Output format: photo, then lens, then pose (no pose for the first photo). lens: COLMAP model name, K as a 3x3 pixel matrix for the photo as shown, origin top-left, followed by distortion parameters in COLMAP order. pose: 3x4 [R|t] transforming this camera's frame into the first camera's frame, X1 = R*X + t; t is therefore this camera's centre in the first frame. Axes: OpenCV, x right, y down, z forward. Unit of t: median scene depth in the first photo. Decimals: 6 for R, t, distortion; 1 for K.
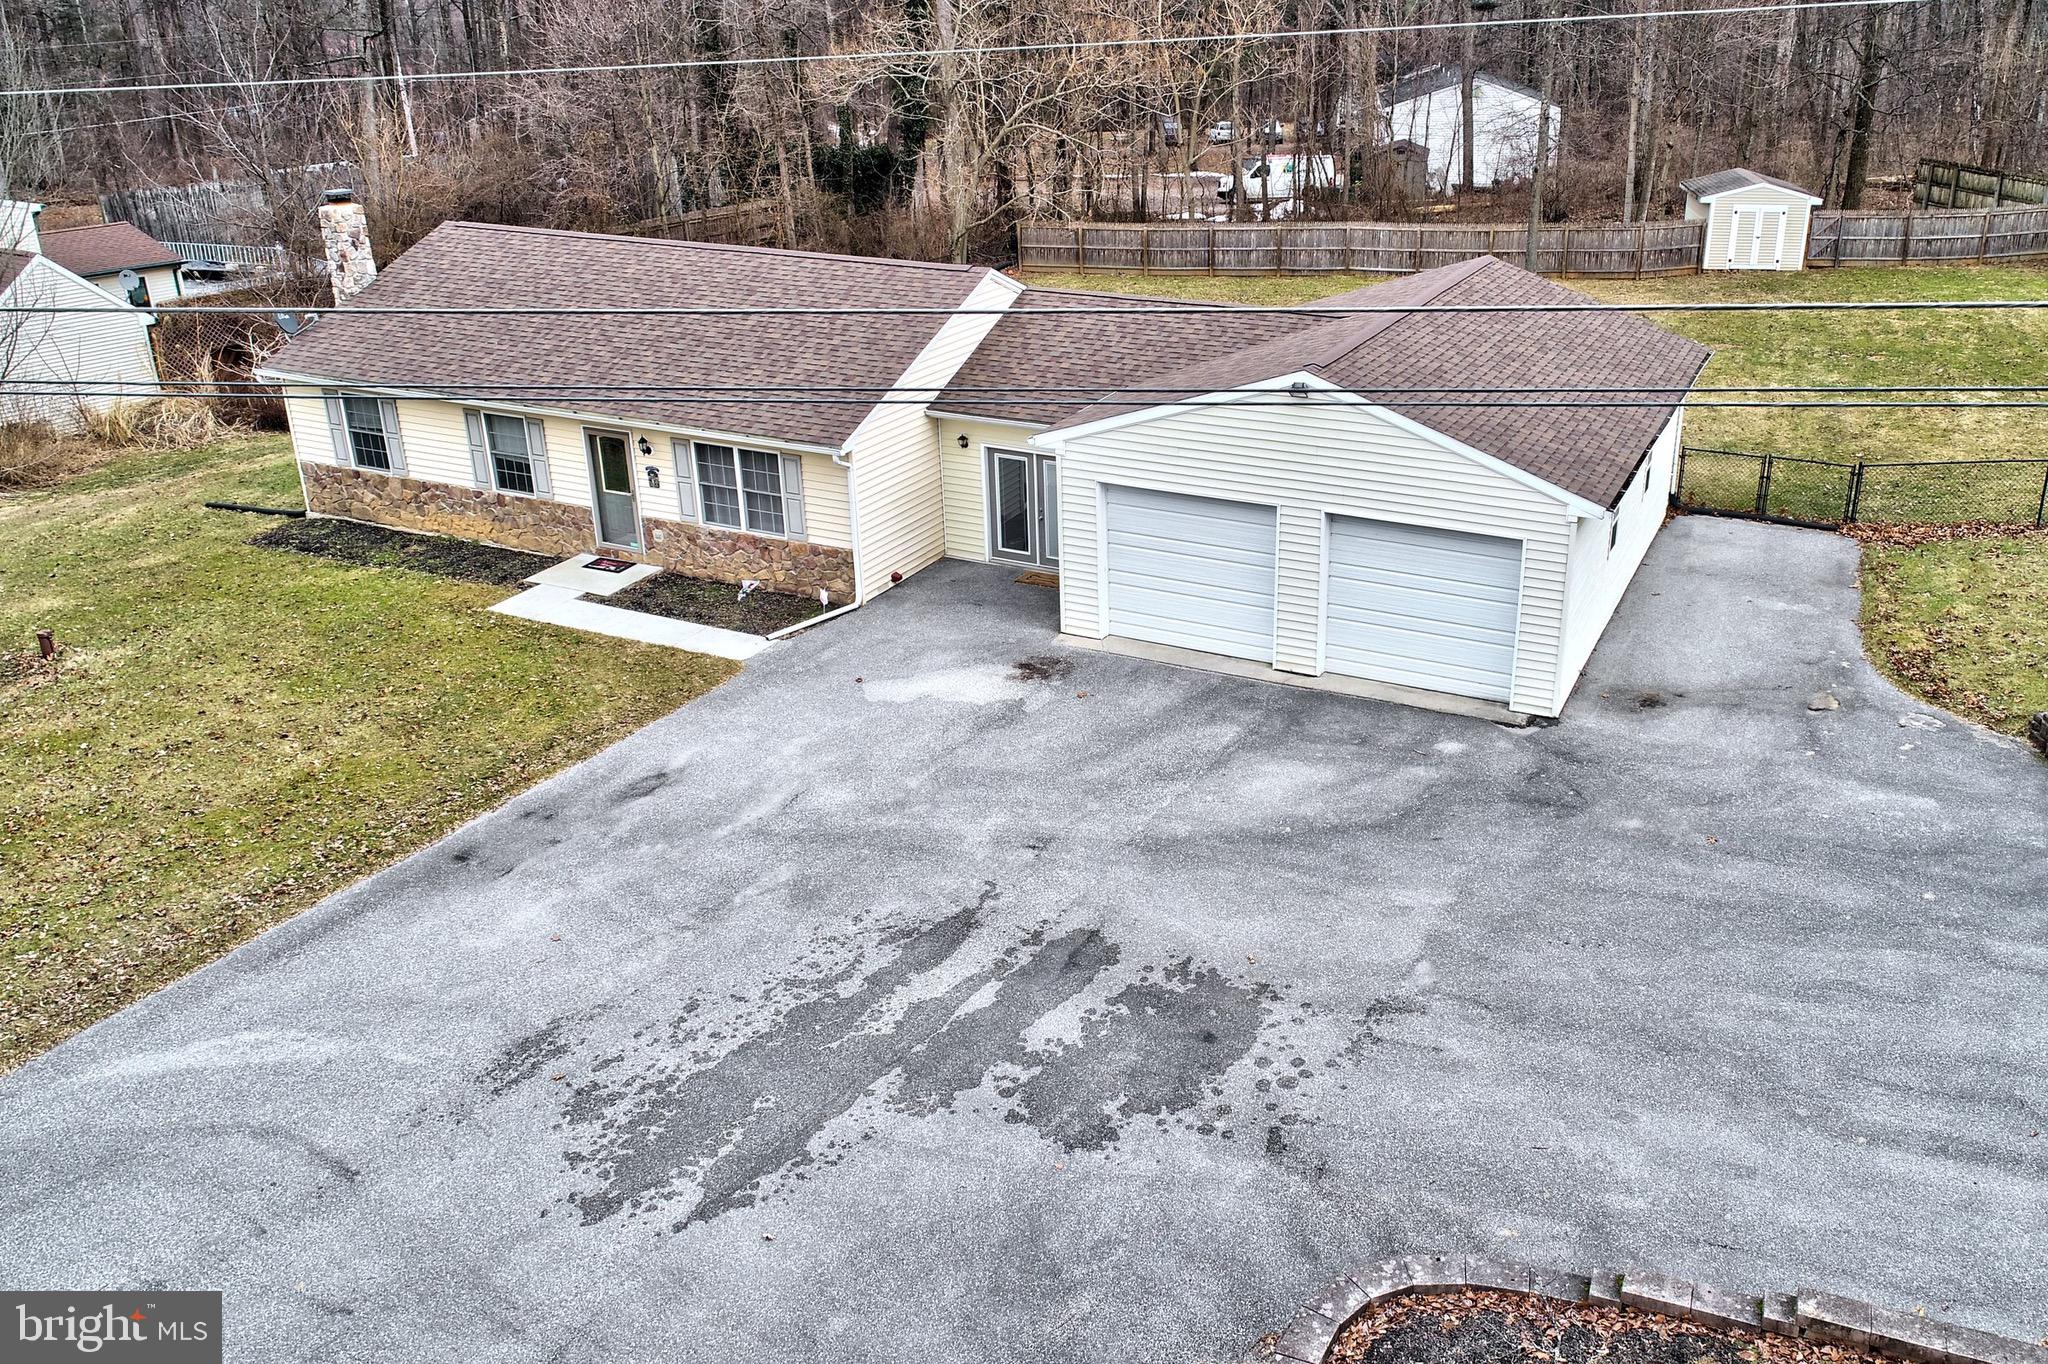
lens RADIAL K [[1620.1, 0, 1210.1], [0, 1620.1, 667.8], [0, 0, 1]] dist [0.007579, -0.002361]
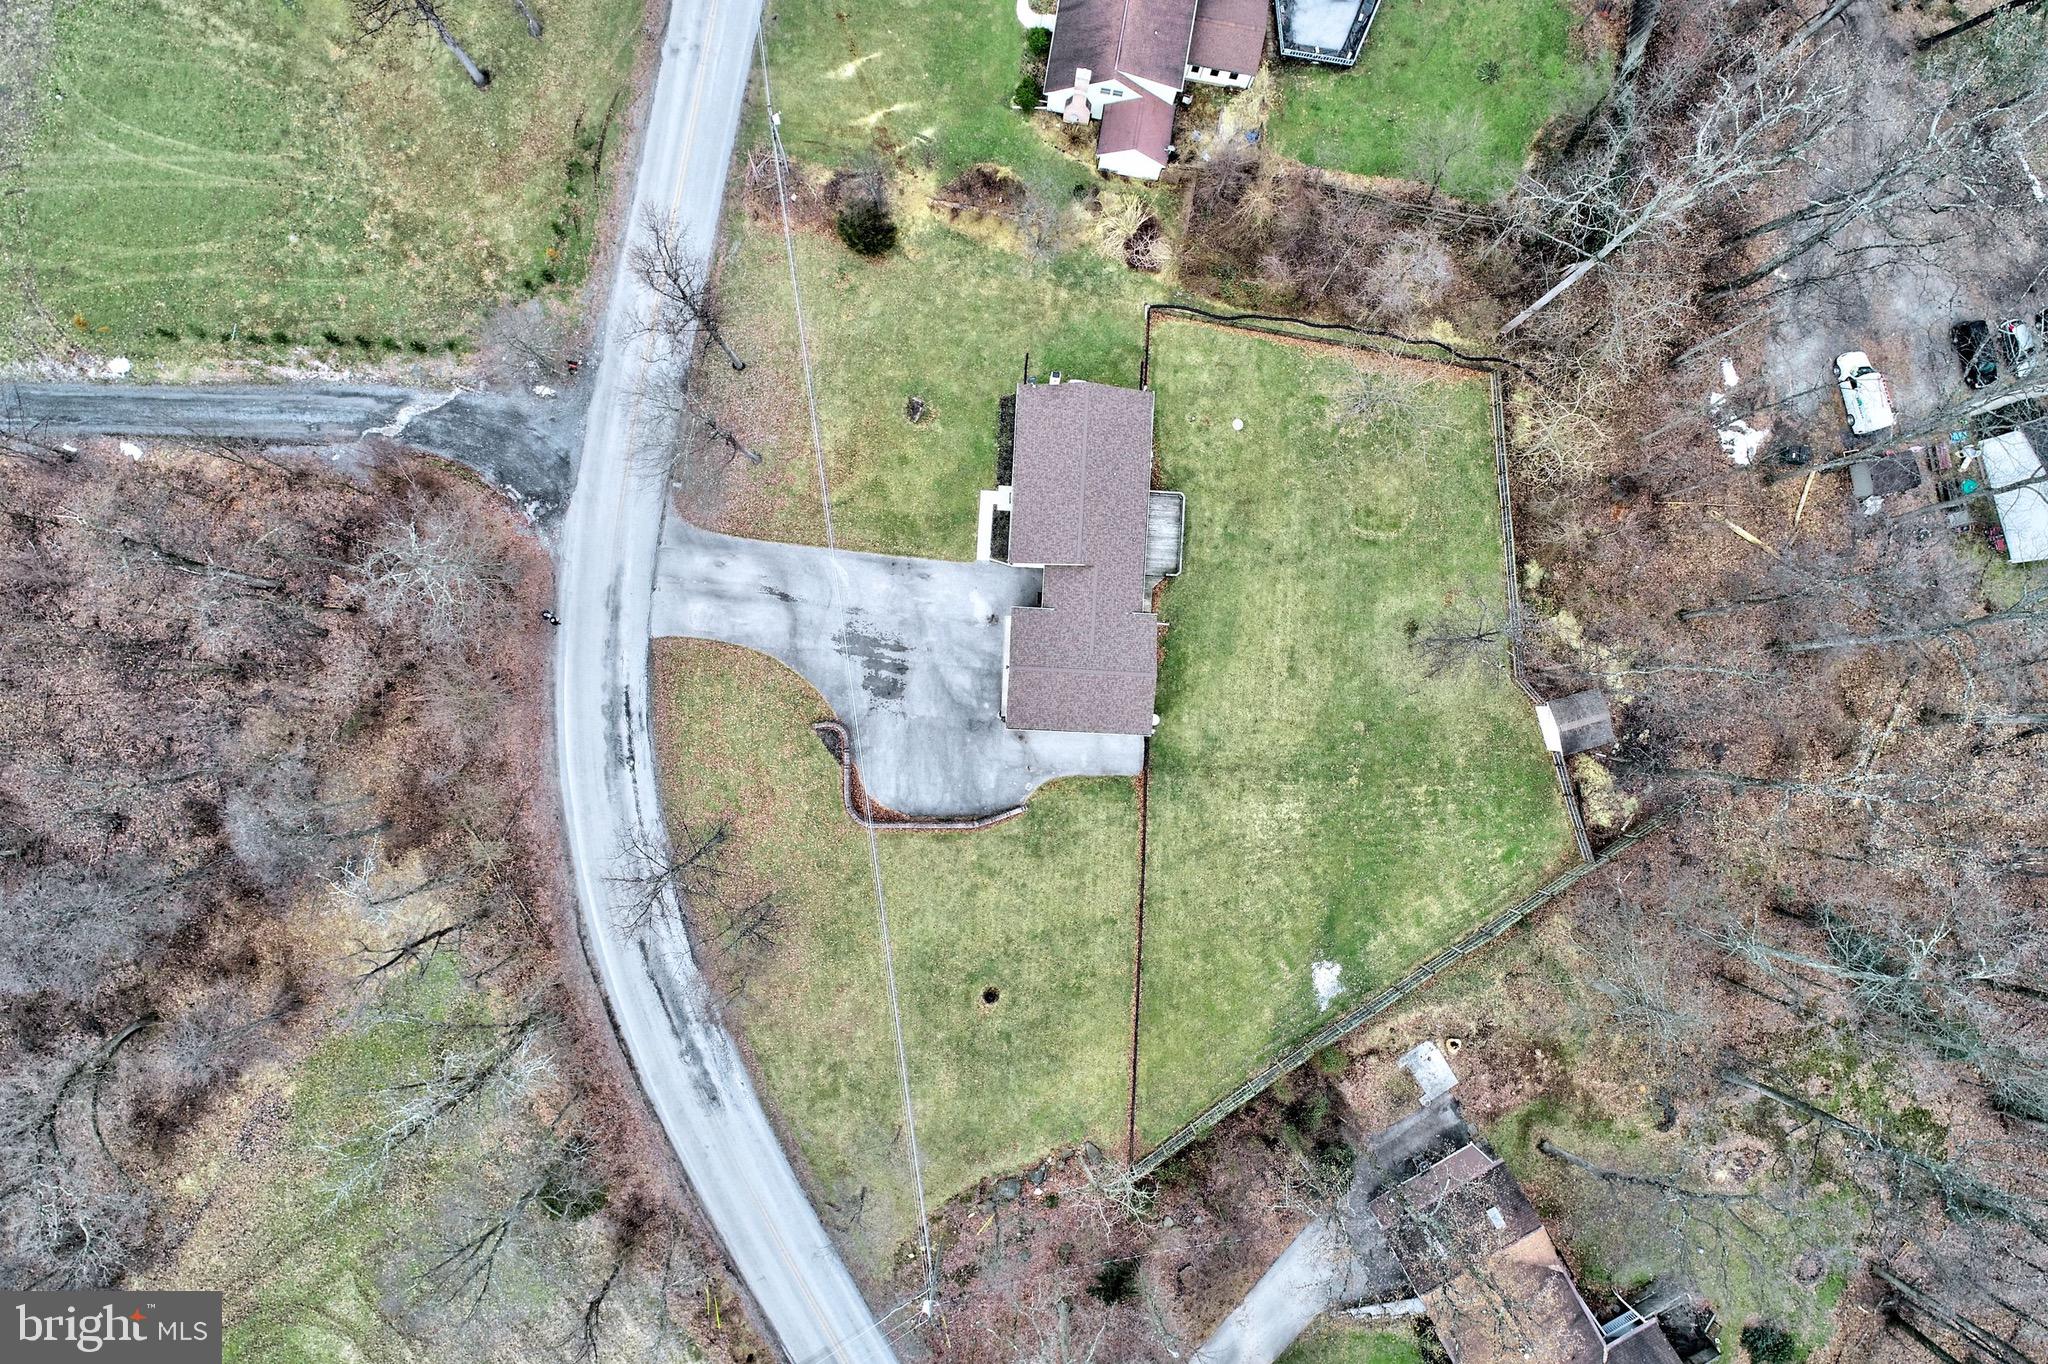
lens RADIAL K [[1369.6, 0, 1020.7], [0, 1369.6, 684.9], [0, 0, 1]] dist [-0.004570, 0.000785]
pose [[0.343694, 0.938991, -0.013053, 0.177081], [-0.399075, 0.158625, 0.903093, -4.018787], [0.850067, -0.305178, 0.429246, -0.828858]]
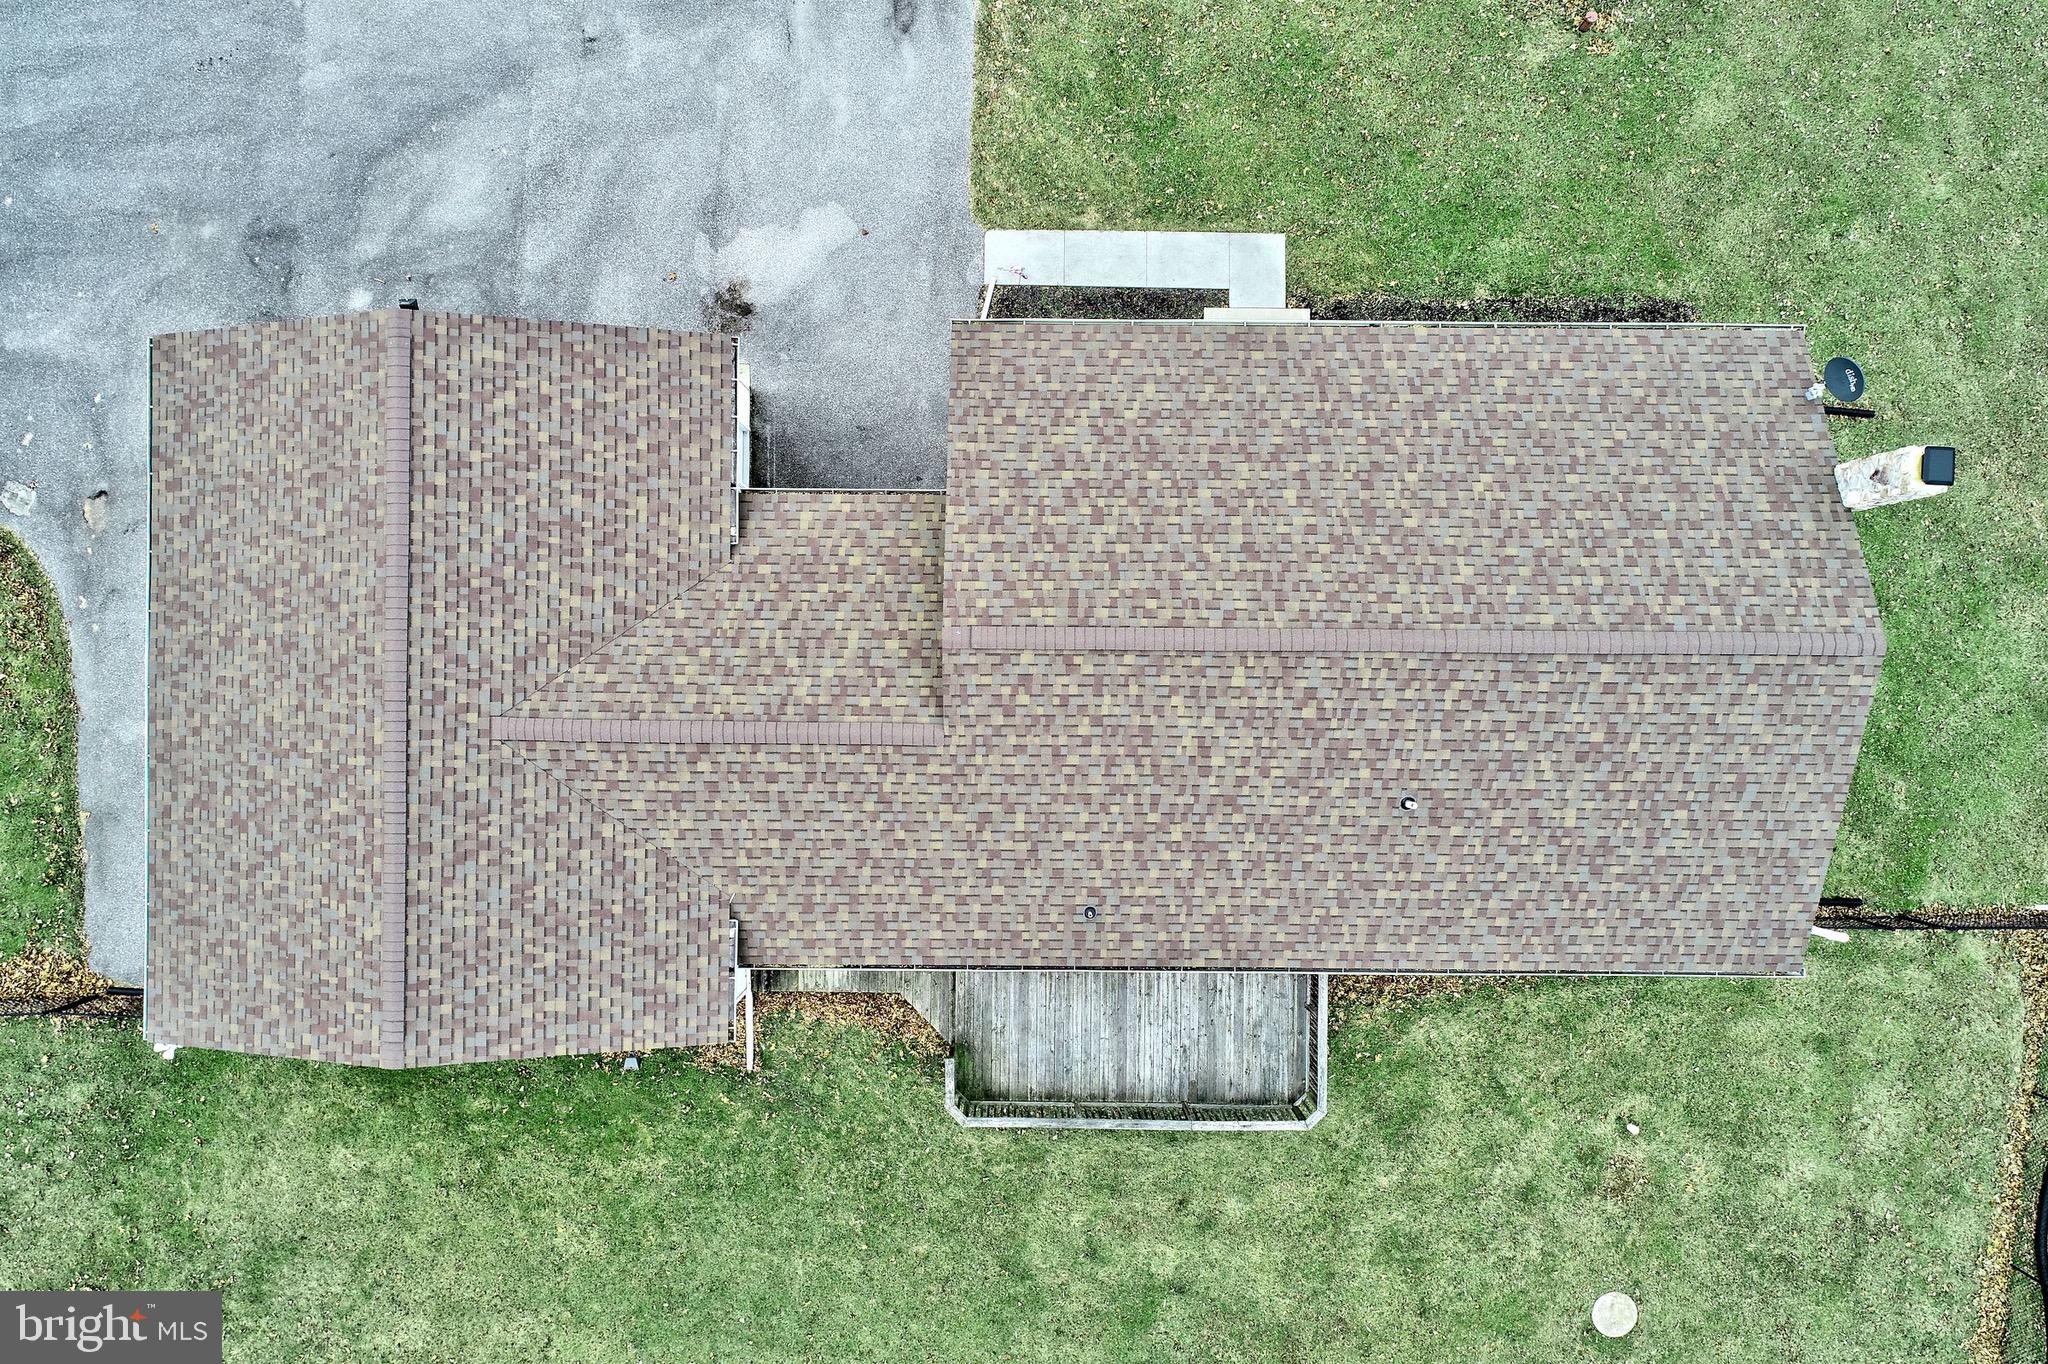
lens RADIAL K [[1369.6, 0, 1027.2], [0, 1369.6, 683.0], [0, 0, 1]] dist [-0.004570, 0.000785]
pose [[-0.922211, 0.386548, -0.010397, -0.199120], [-0.162108, -0.362060, 0.917951, -1.086562], [0.351068, 0.848229, 0.396558, 0.975205]]
